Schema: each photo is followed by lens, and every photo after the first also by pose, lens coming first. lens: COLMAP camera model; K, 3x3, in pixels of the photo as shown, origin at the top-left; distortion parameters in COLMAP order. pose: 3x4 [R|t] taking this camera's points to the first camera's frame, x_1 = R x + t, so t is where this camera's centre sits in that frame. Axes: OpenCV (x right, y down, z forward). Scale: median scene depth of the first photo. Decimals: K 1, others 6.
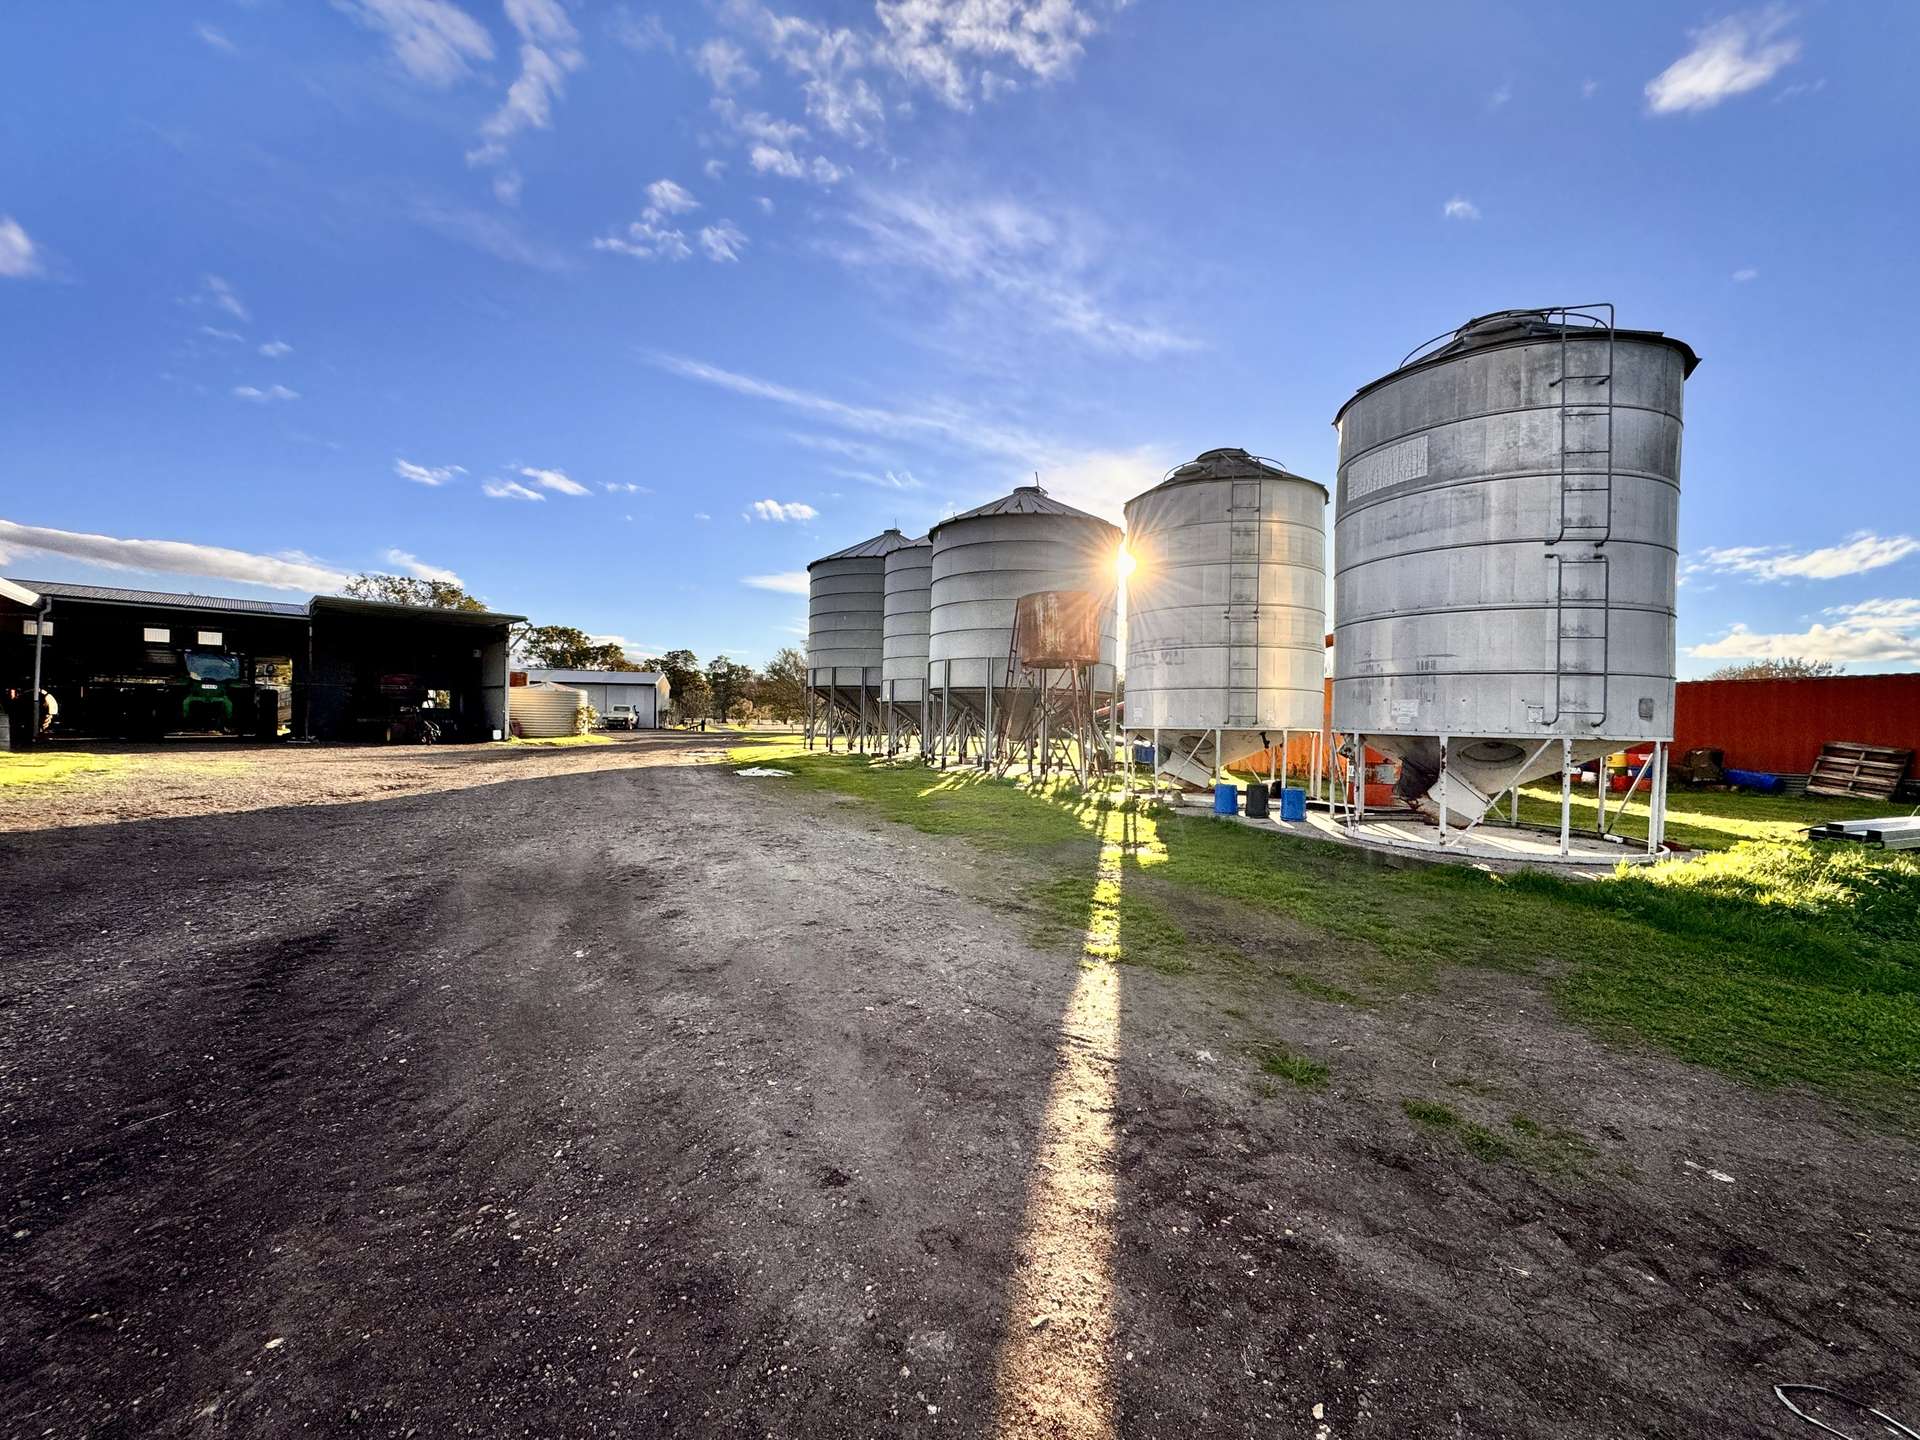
lens RADIAL K [[780.2, 0, 965.6], [0, 780.2, 714.3], [0, 0, 1]] dist [-0.000461, -0.000012]
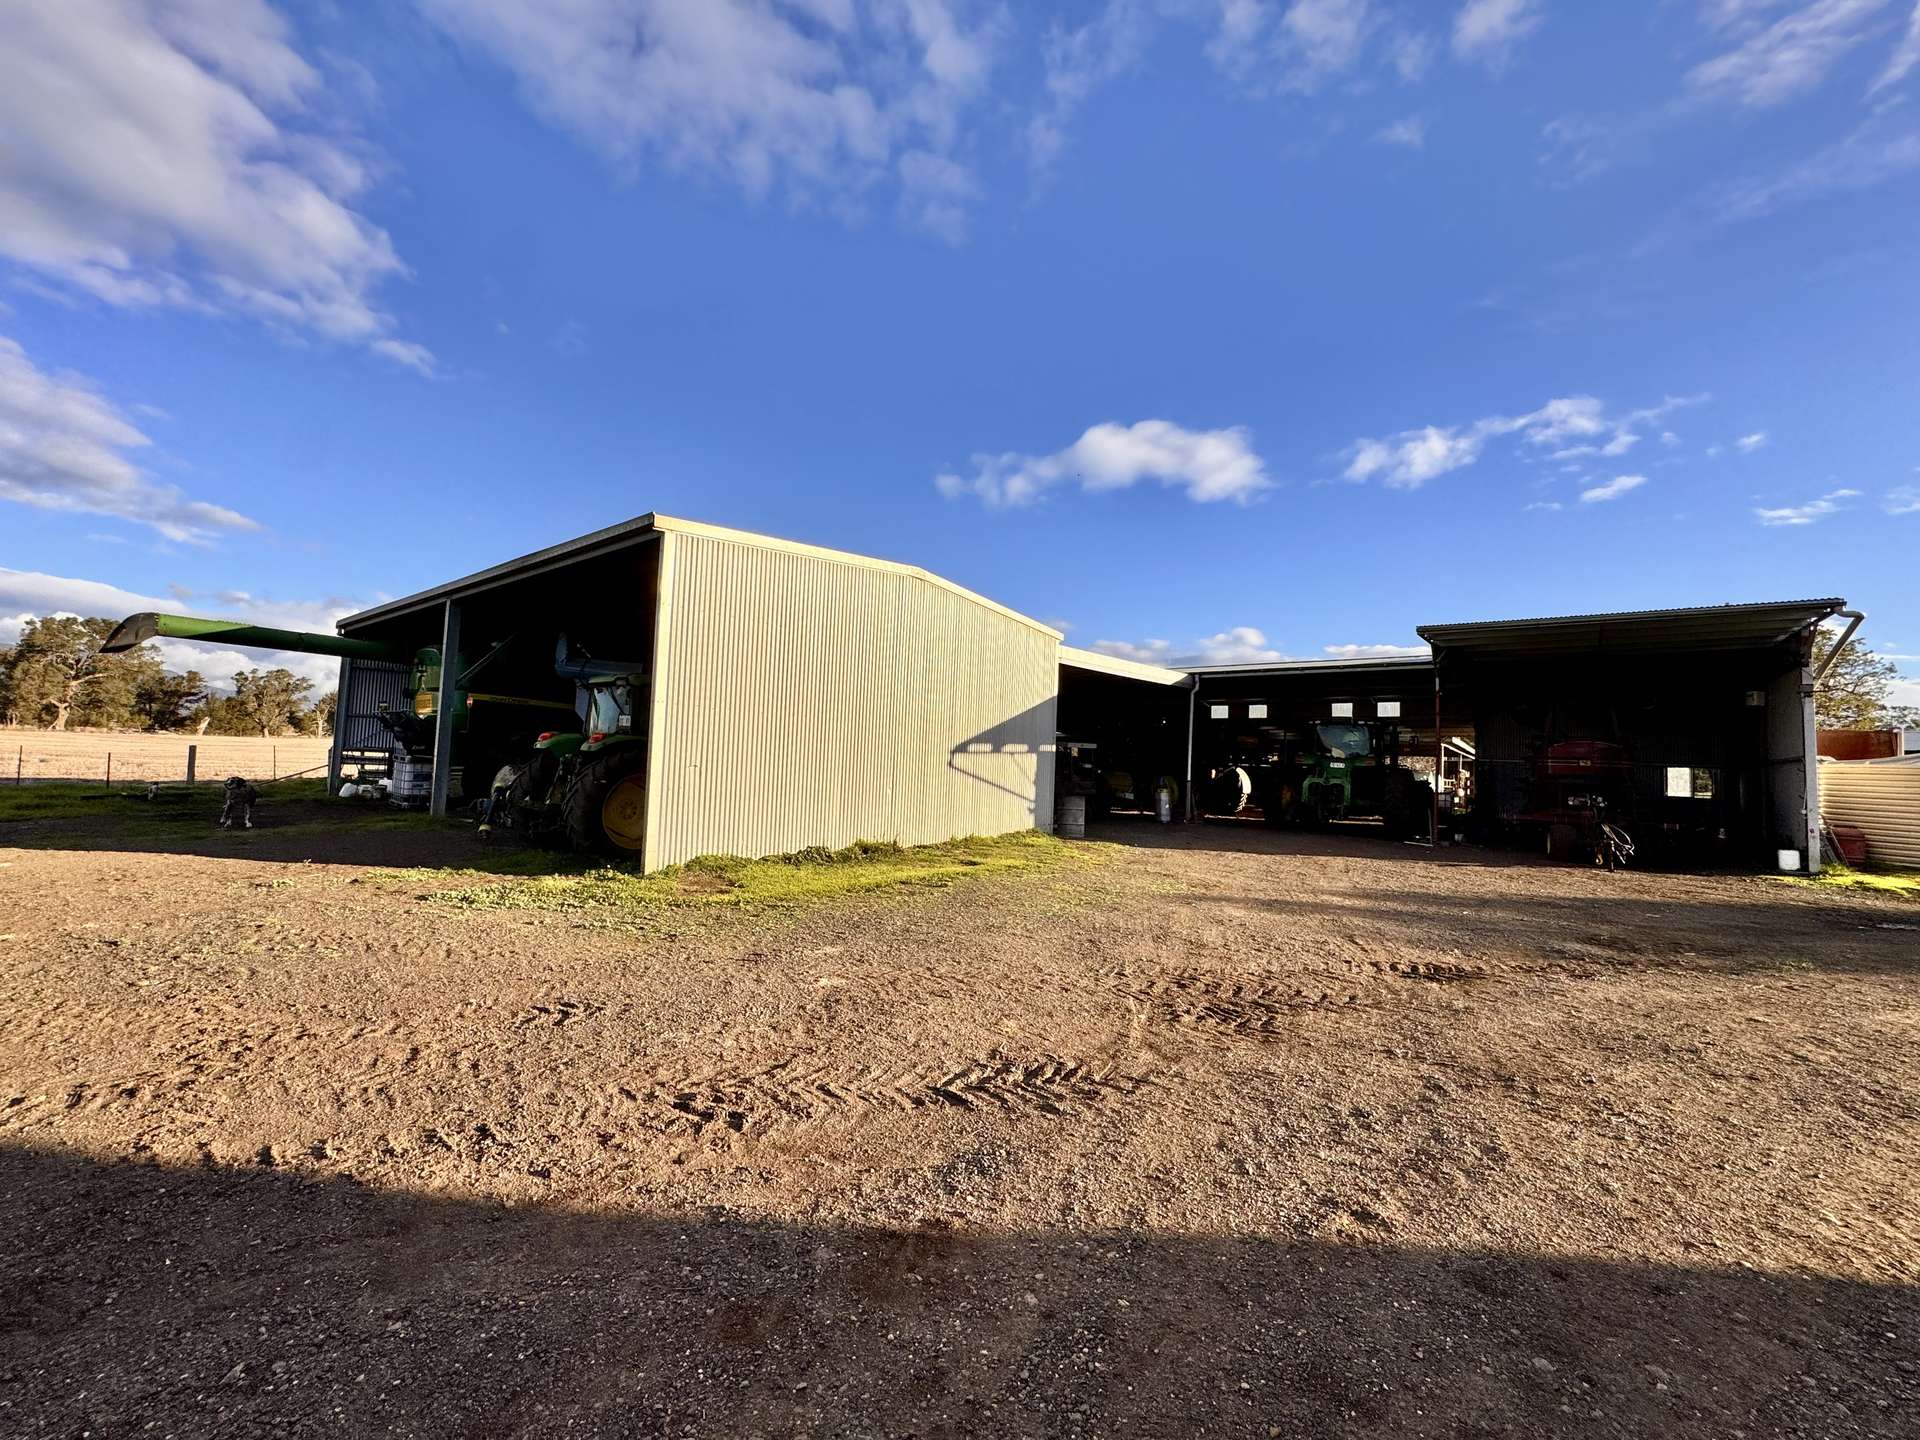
lens RADIAL K [[780.2, 0, 967.1], [0, 780.2, 711.1], [0, 0, 1]] dist [-0.000461, -0.000012]
pose [[0.140260, -0.080278, -0.986855, -0.193832], [-0.027477, 0.996008, -0.084928, -0.010140], [0.989733, 0.039028, 0.137495, 0.433929]]
